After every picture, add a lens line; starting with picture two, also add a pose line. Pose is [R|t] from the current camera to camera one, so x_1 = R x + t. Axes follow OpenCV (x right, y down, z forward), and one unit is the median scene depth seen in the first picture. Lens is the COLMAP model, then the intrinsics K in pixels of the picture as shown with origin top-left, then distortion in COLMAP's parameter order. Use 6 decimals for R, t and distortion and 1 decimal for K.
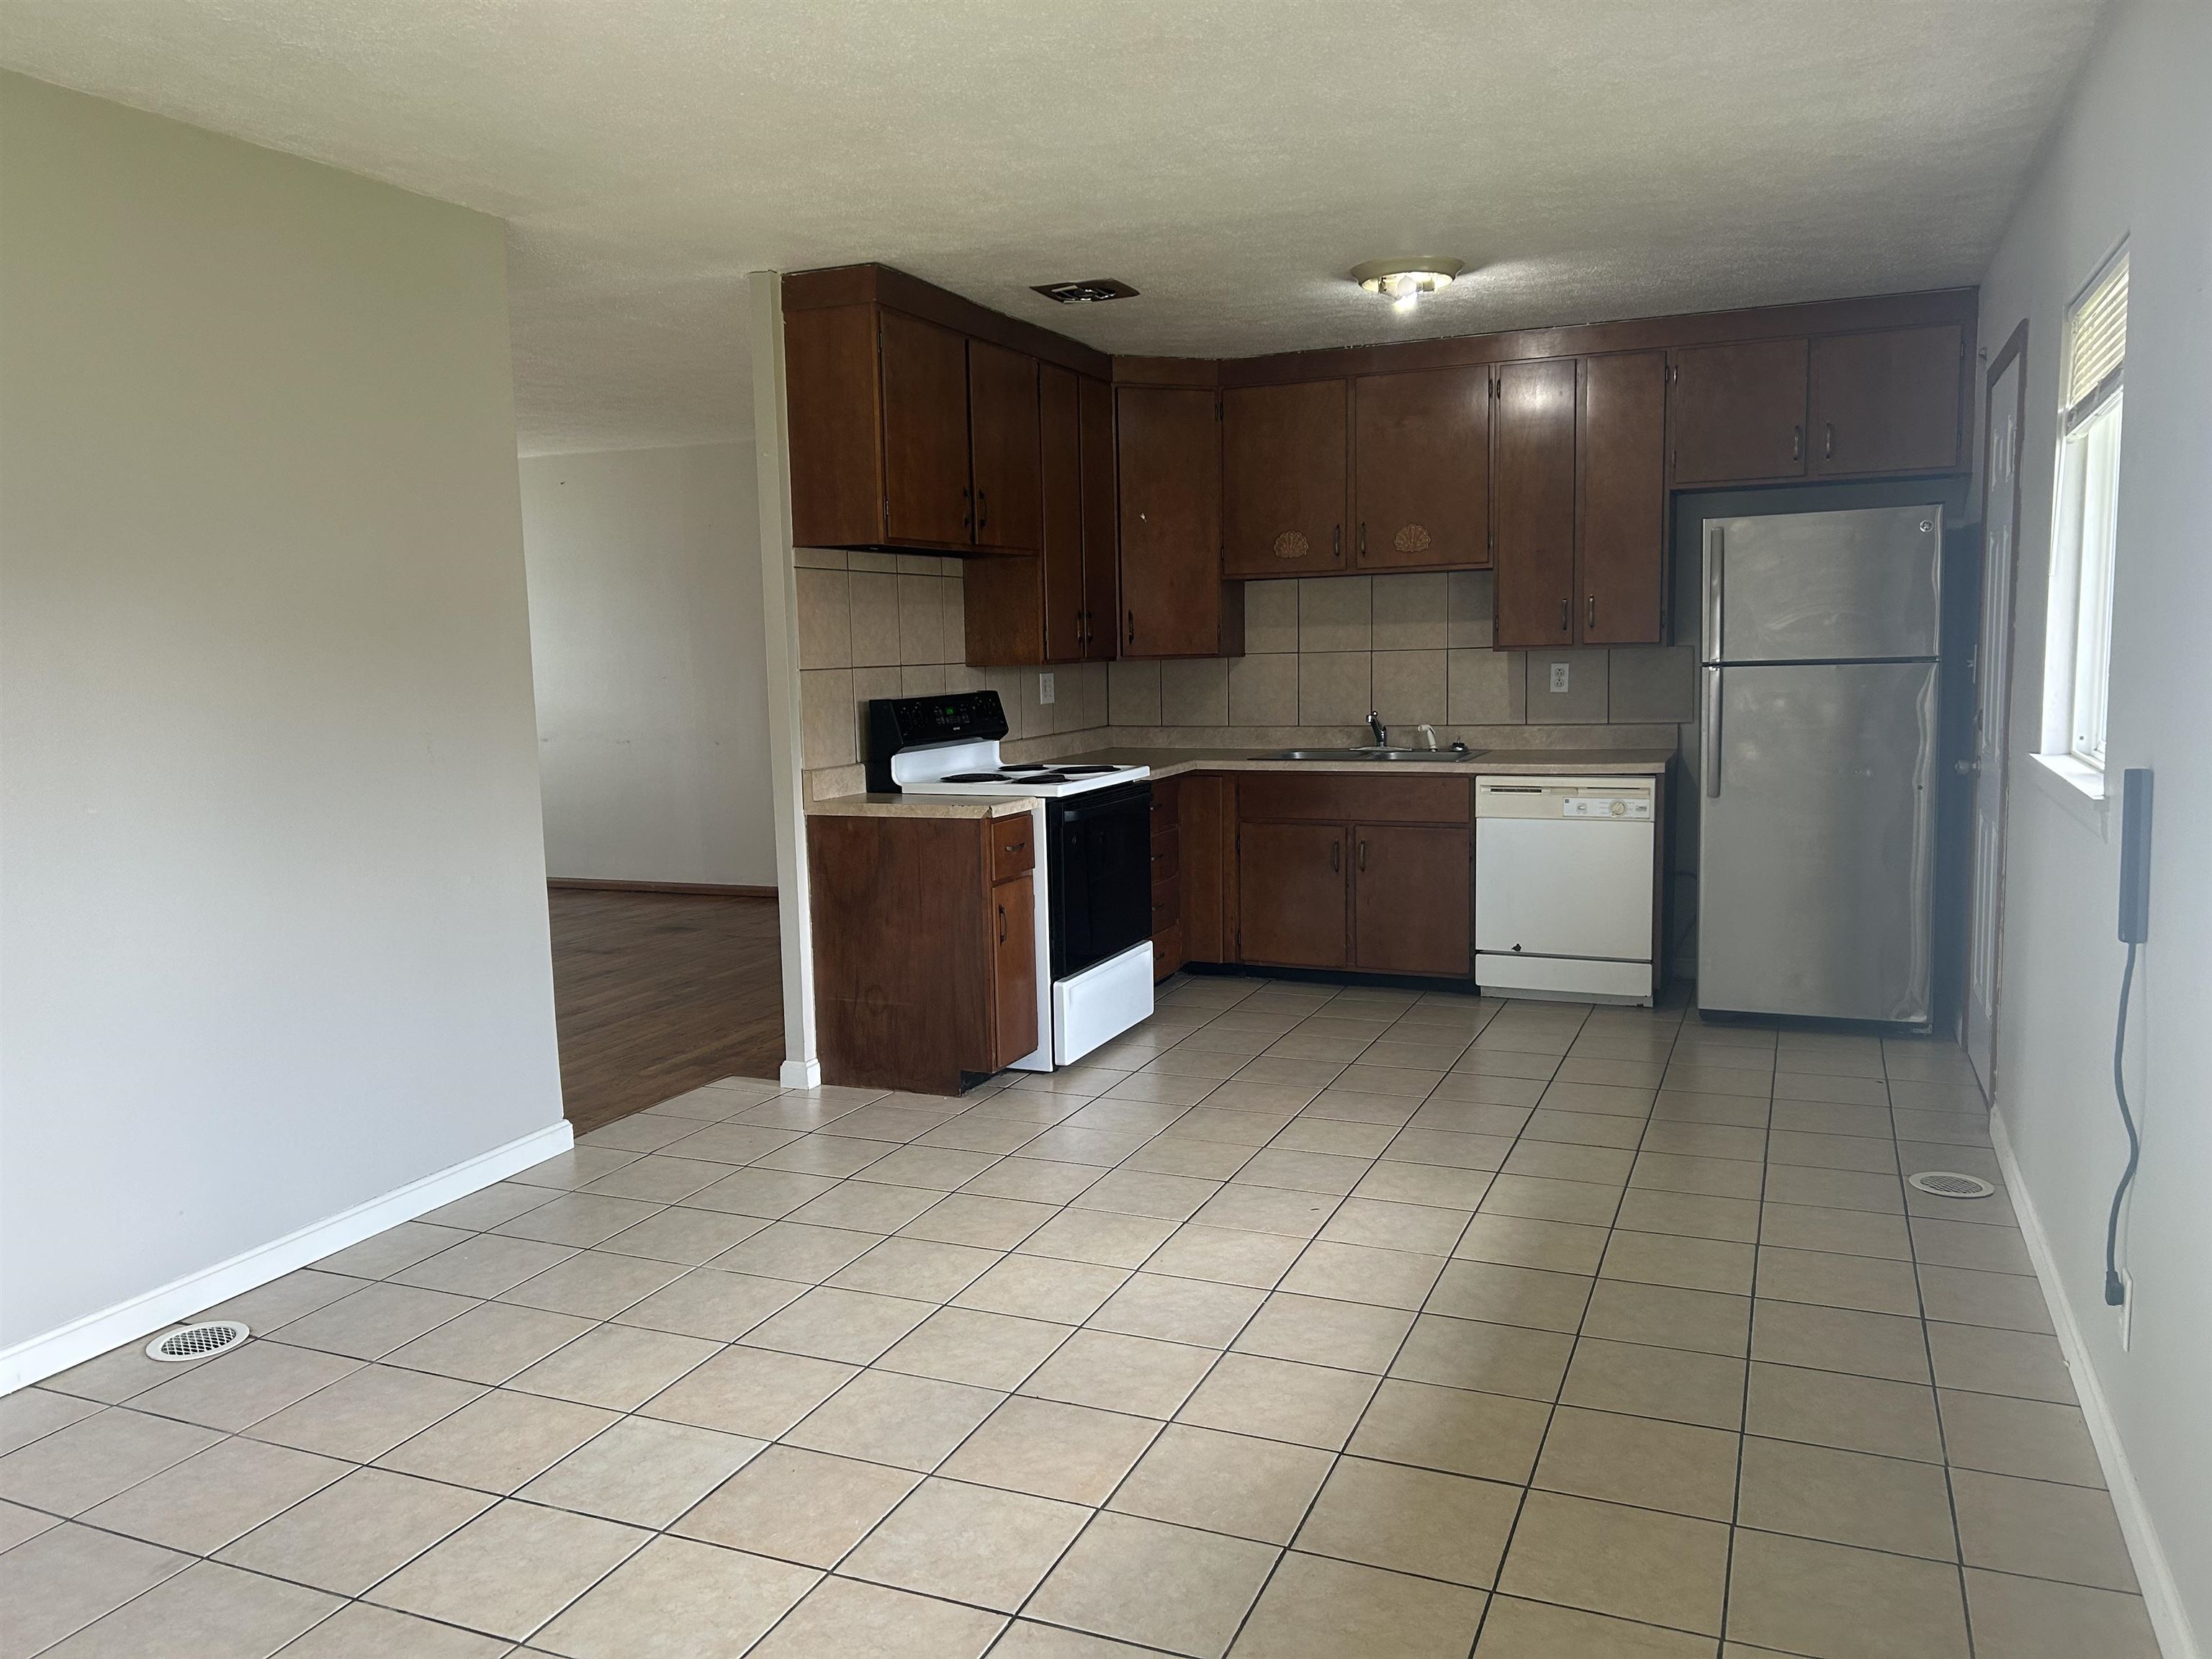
lens RADIAL K [[1653.8, 0, 1093.4], [0, 1653.8, 840.3], [0, 0, 1]] dist [0.057735, -0.056977]
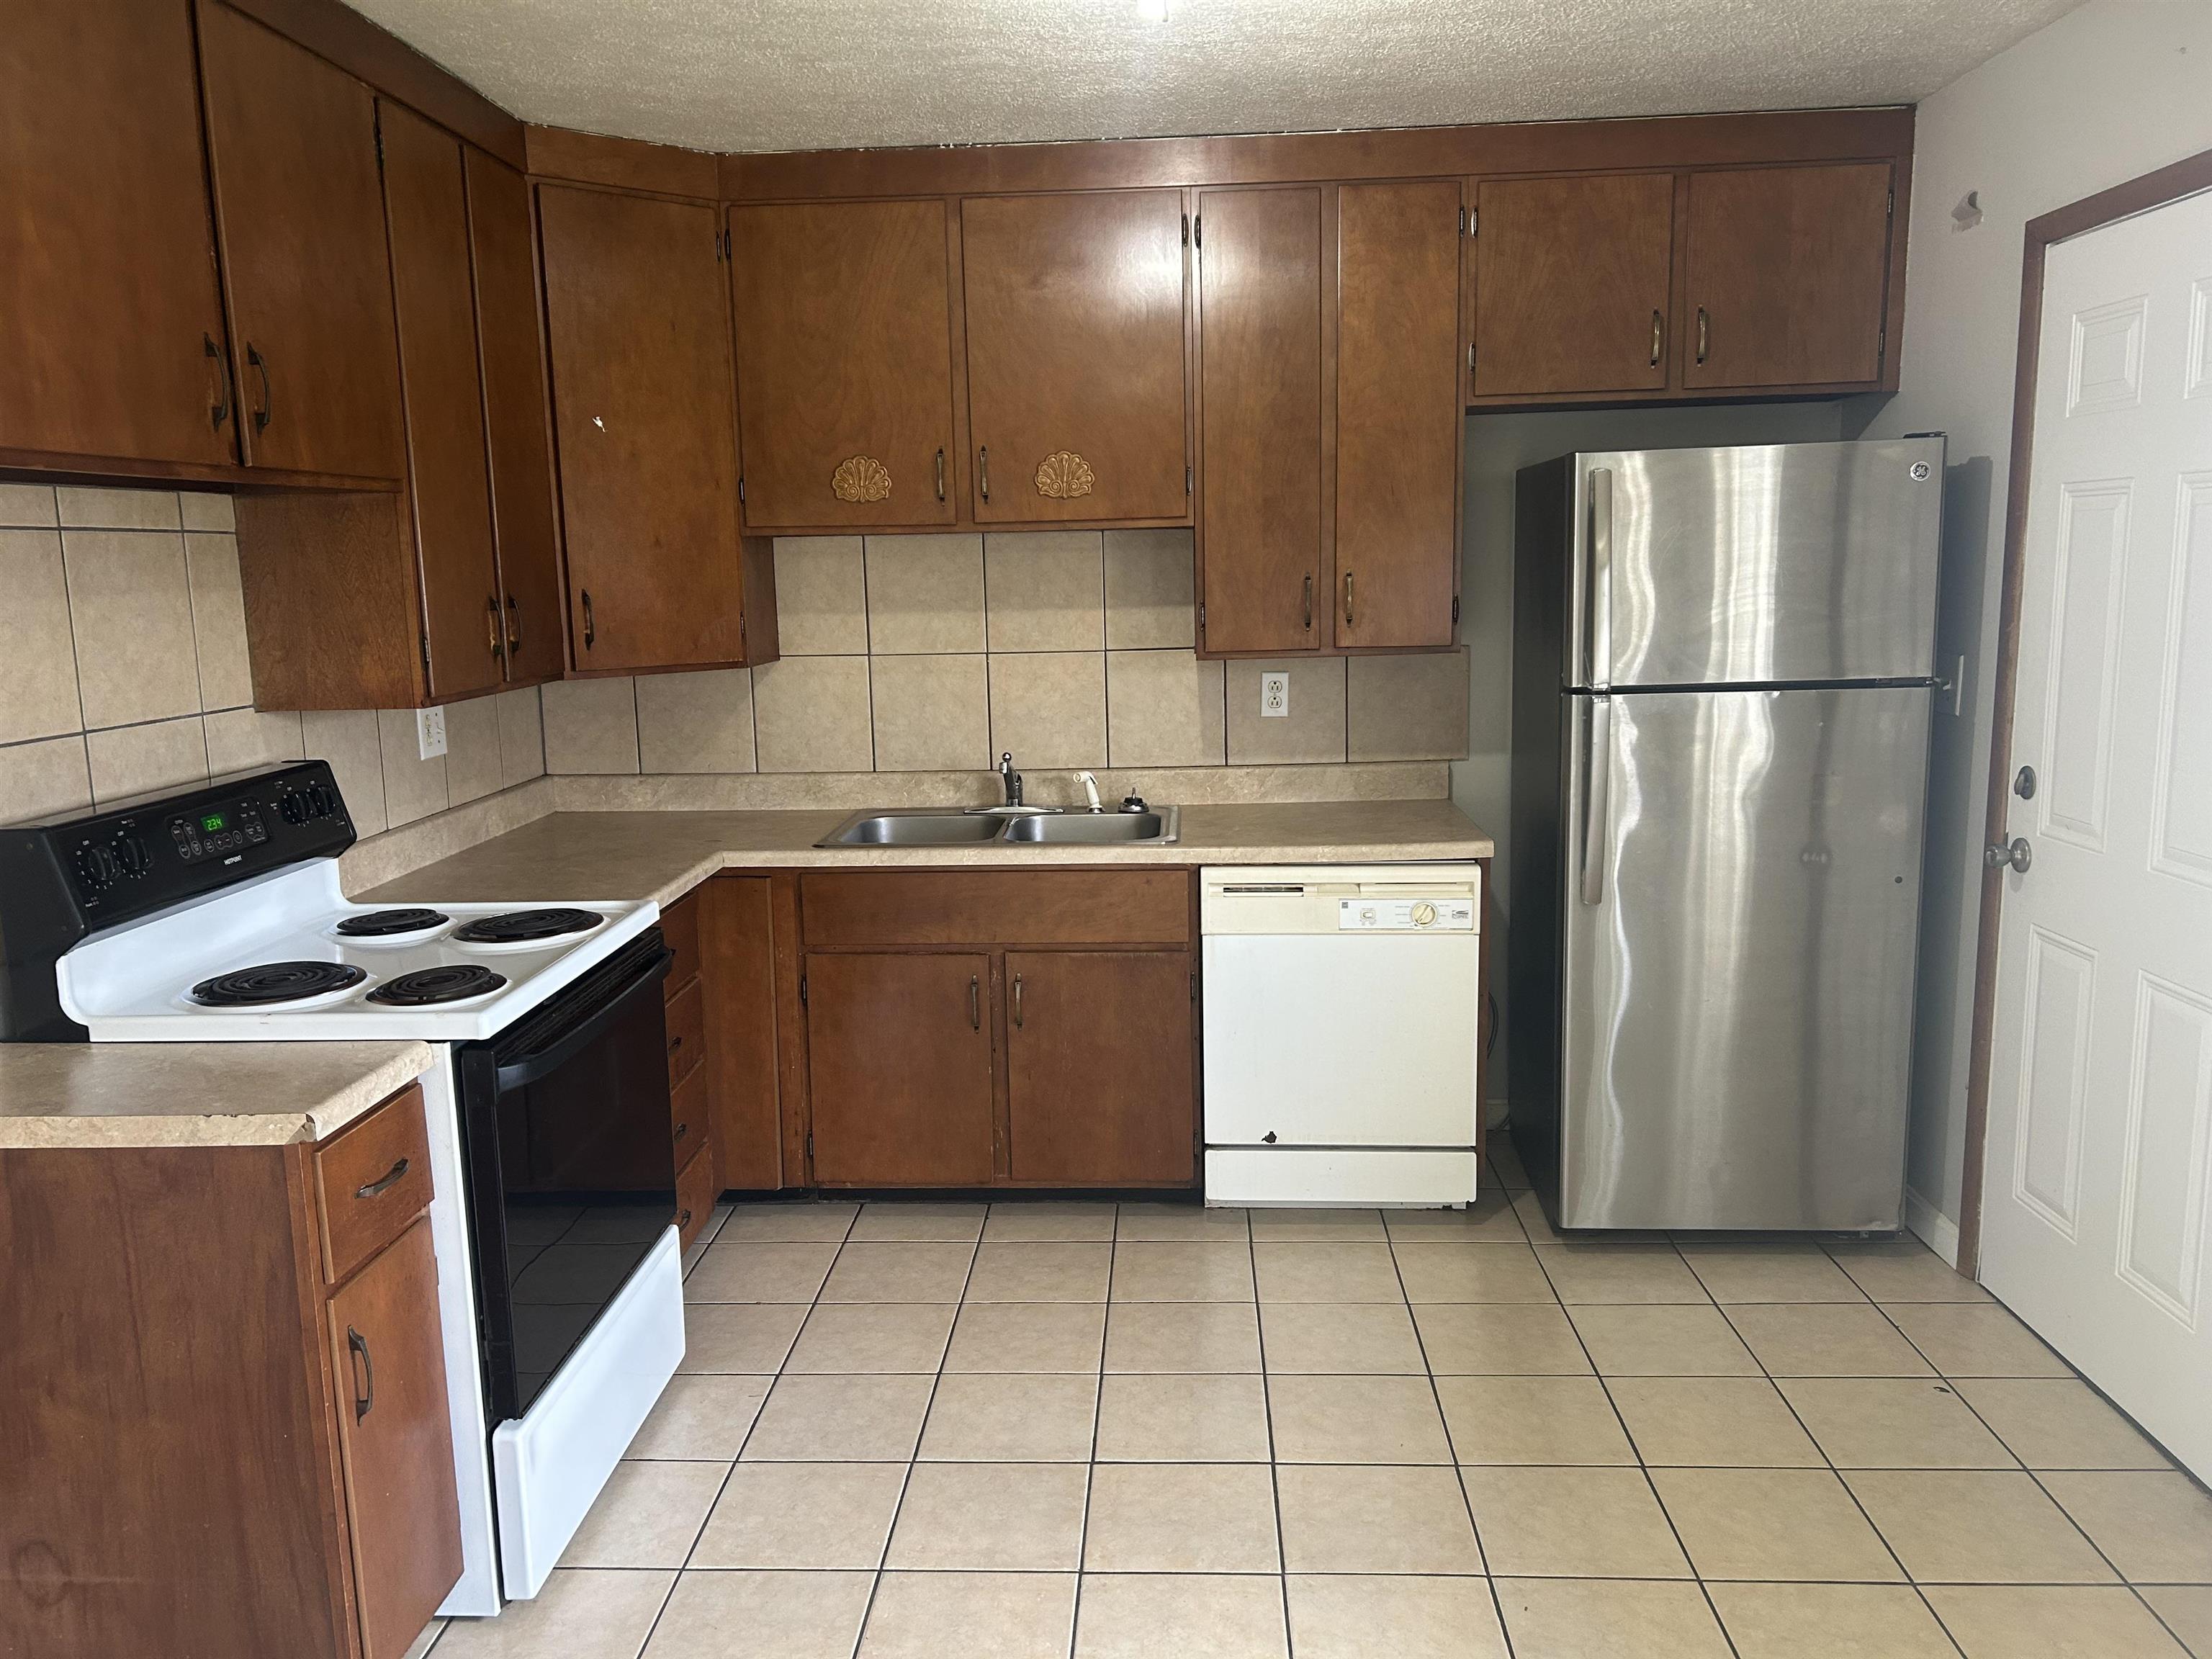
lens RADIAL K [[1653.8, 0, 1092.6], [0, 1653.8, 839.3], [0, 0, 1]] dist [0.057735, -0.056977]
pose [[0.938980, -0.055467, 0.339470, -0.014070], [0.042118, 0.998027, 0.046573, -0.081438], [-0.341383, -0.029433, 0.939463, 0.449729]]
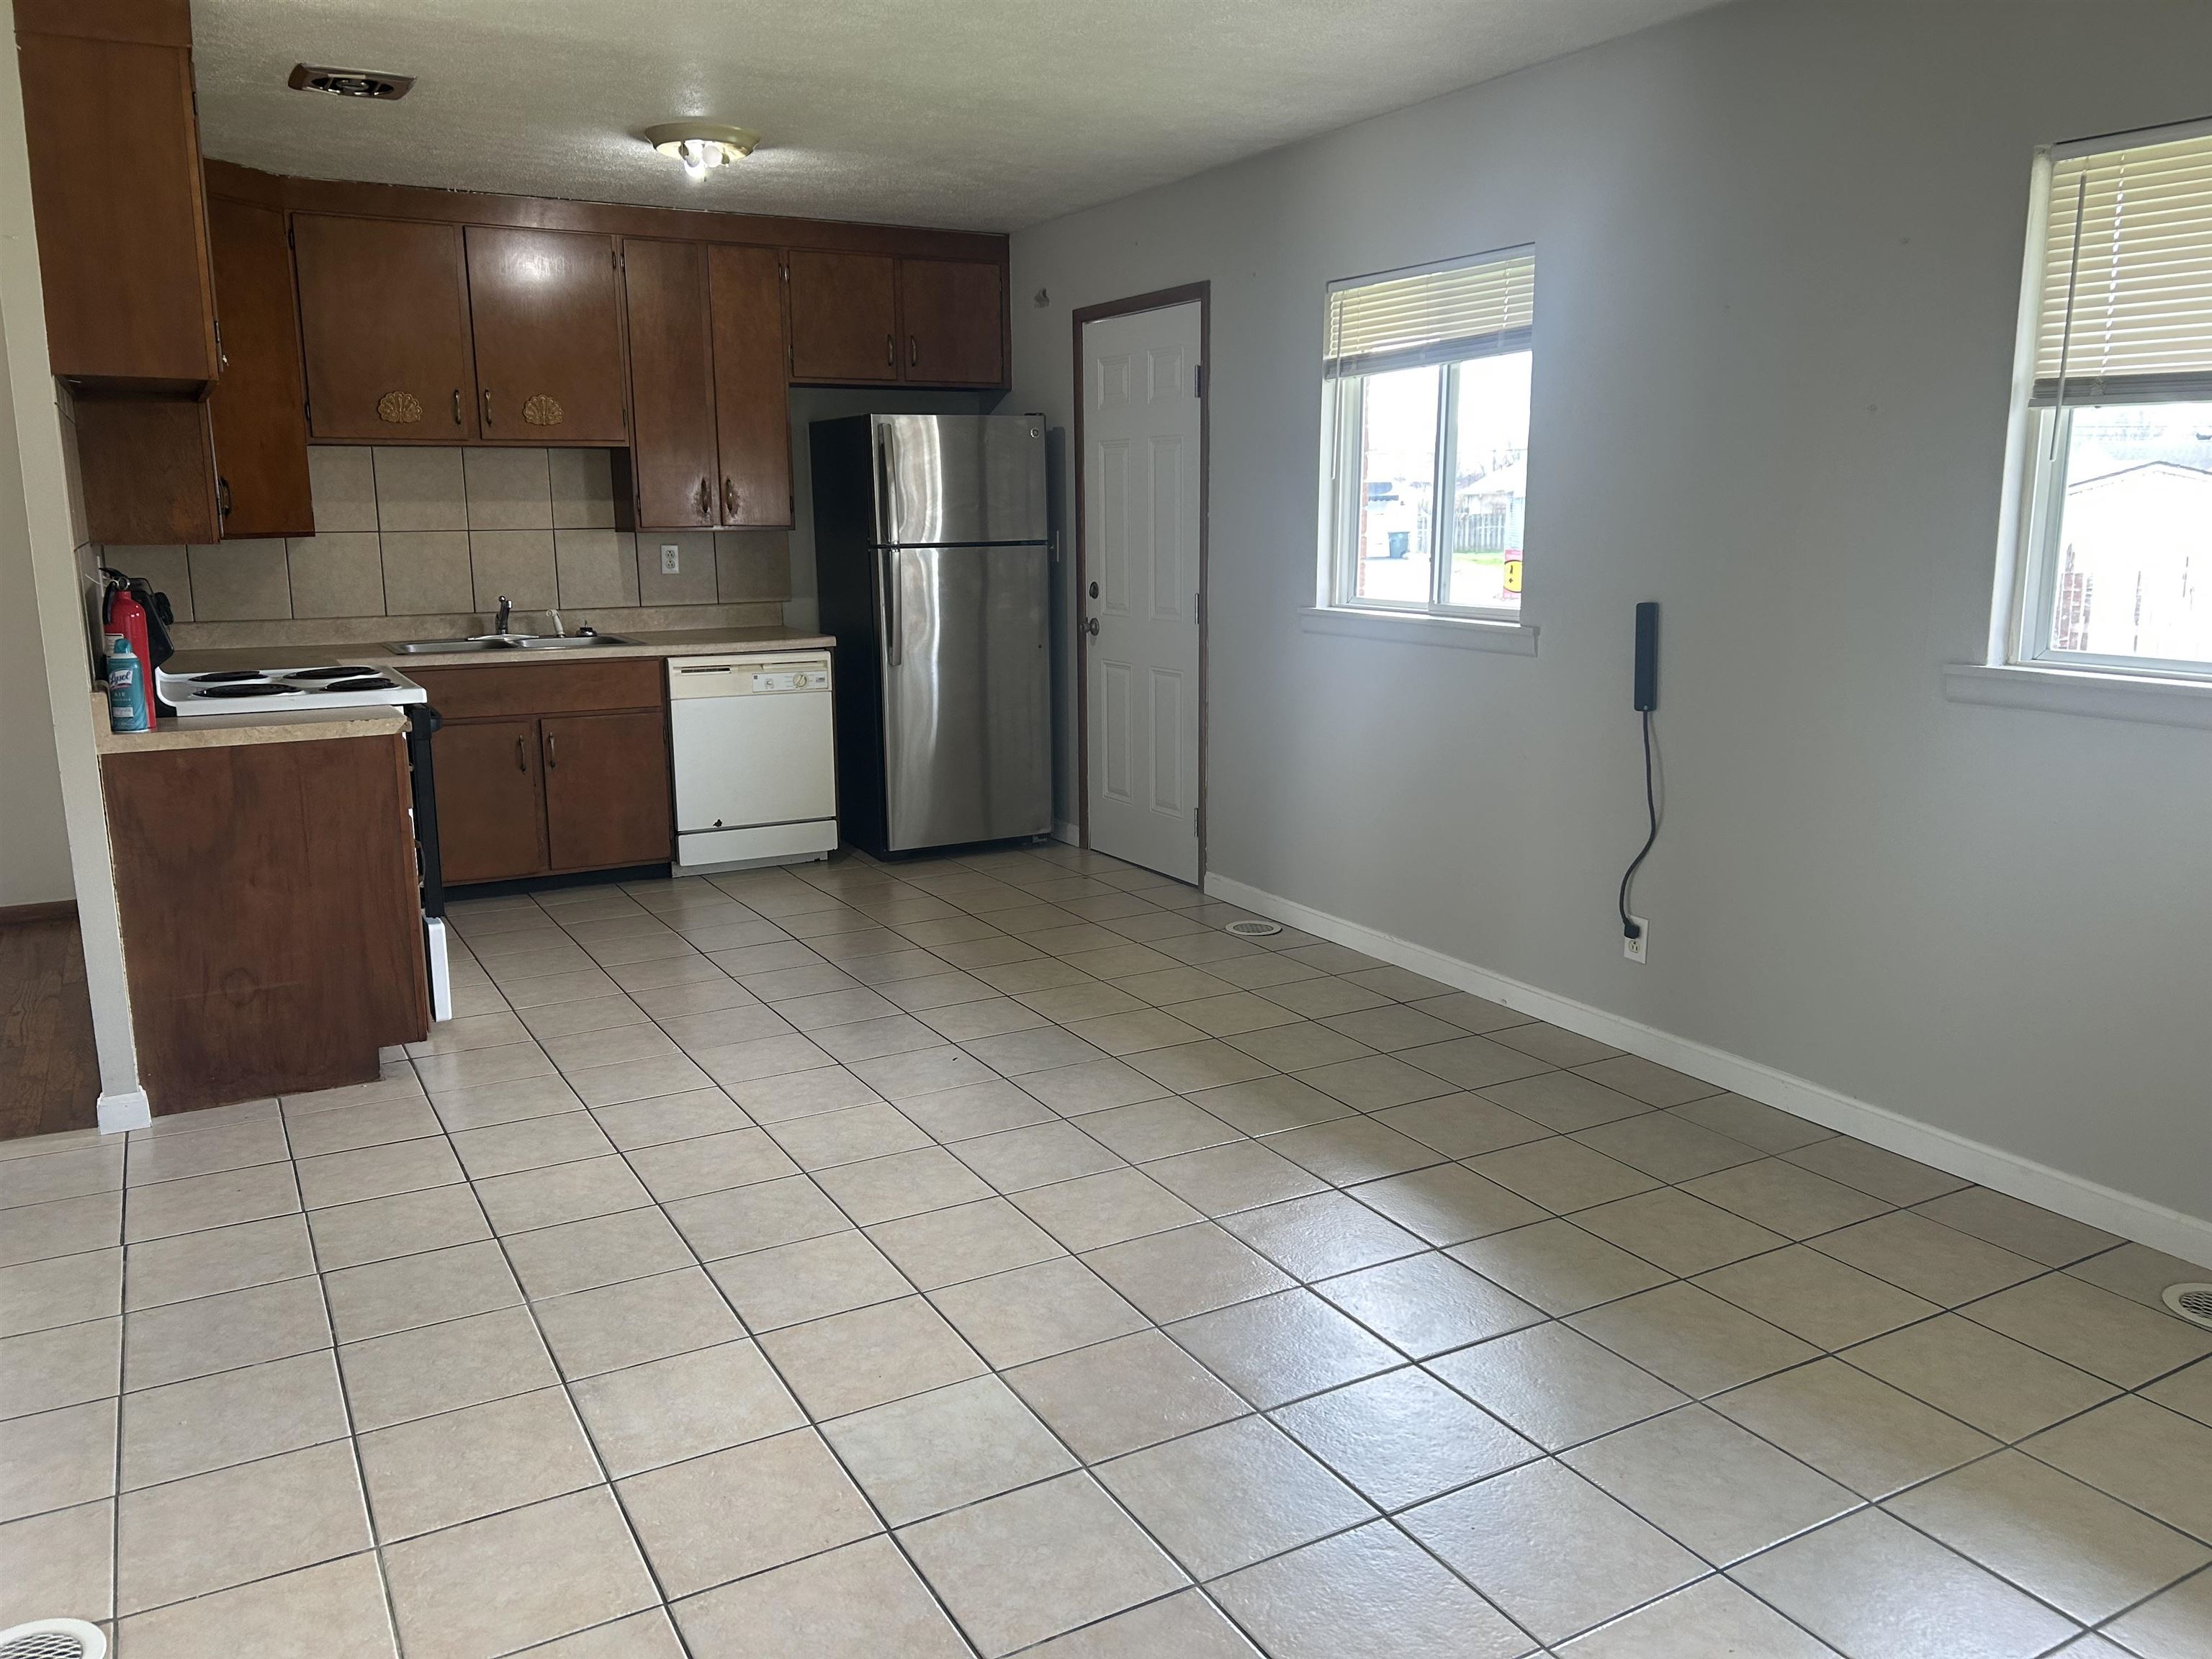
lens RADIAL K [[1653.8, 0, 1109.2], [0, 1653.8, 825.6], [0, 0, 1]] dist [0.057735, -0.056977]
pose [[0.607669, -0.134412, 0.782733, -0.413461], [0.089303, 0.990888, 0.100827, -0.016403], [-0.789153, 0.008632, 0.614136, 0.180622]]
